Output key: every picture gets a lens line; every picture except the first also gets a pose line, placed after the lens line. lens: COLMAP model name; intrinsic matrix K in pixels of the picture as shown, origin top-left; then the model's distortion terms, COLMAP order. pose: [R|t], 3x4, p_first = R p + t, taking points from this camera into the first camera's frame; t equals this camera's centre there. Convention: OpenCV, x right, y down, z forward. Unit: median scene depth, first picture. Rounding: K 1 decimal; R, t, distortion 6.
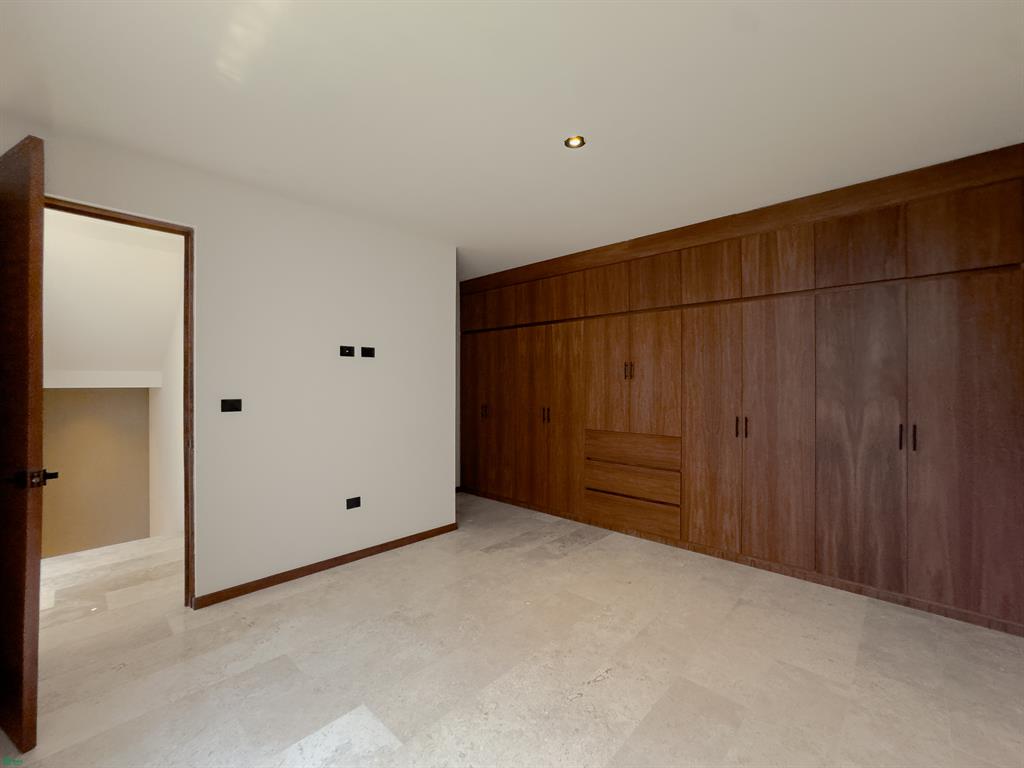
lens RADIAL K [[443.2, 0, 512.0], [0, 443.2, 384.0], [0, 0, 1]] dist [0.001202, 0.000851]
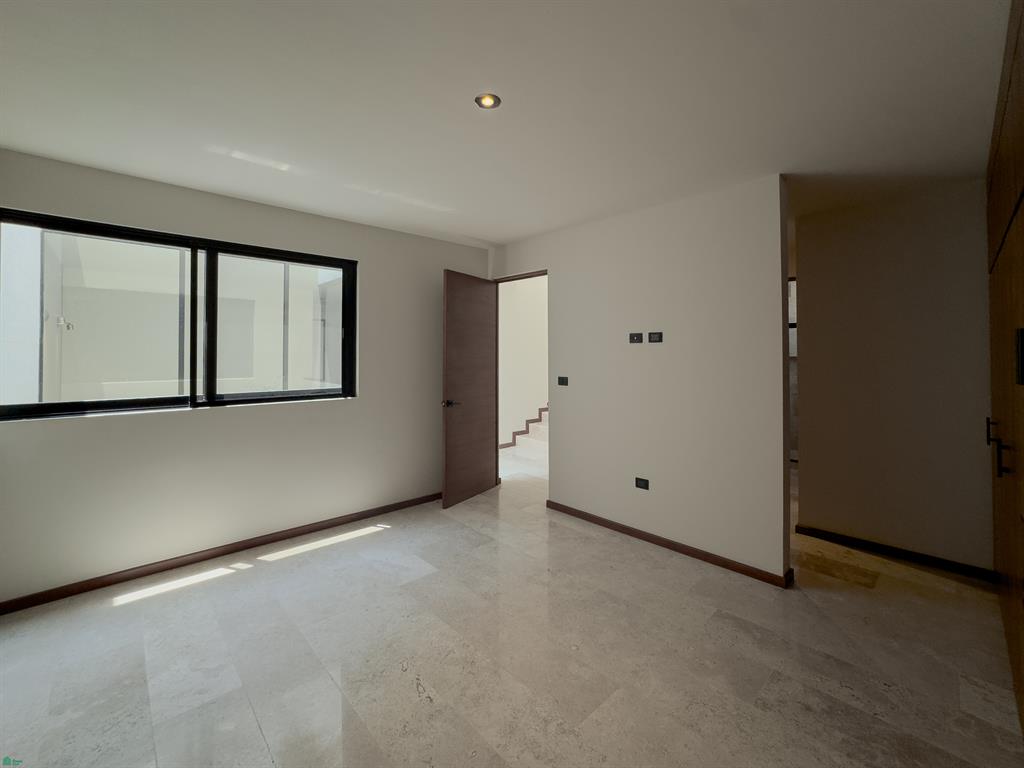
lens RADIAL K [[424.7, 0, 509.1], [0, 424.7, 378.7], [0, 0, 1]] dist [0.000566, 0.000632]
pose [[-0.079156, 0.048810, -0.995667, 0.667671], [0.009371, 0.998793, 0.048218, -0.030038], [0.996818, -0.005514, -0.079518, 0.794848]]
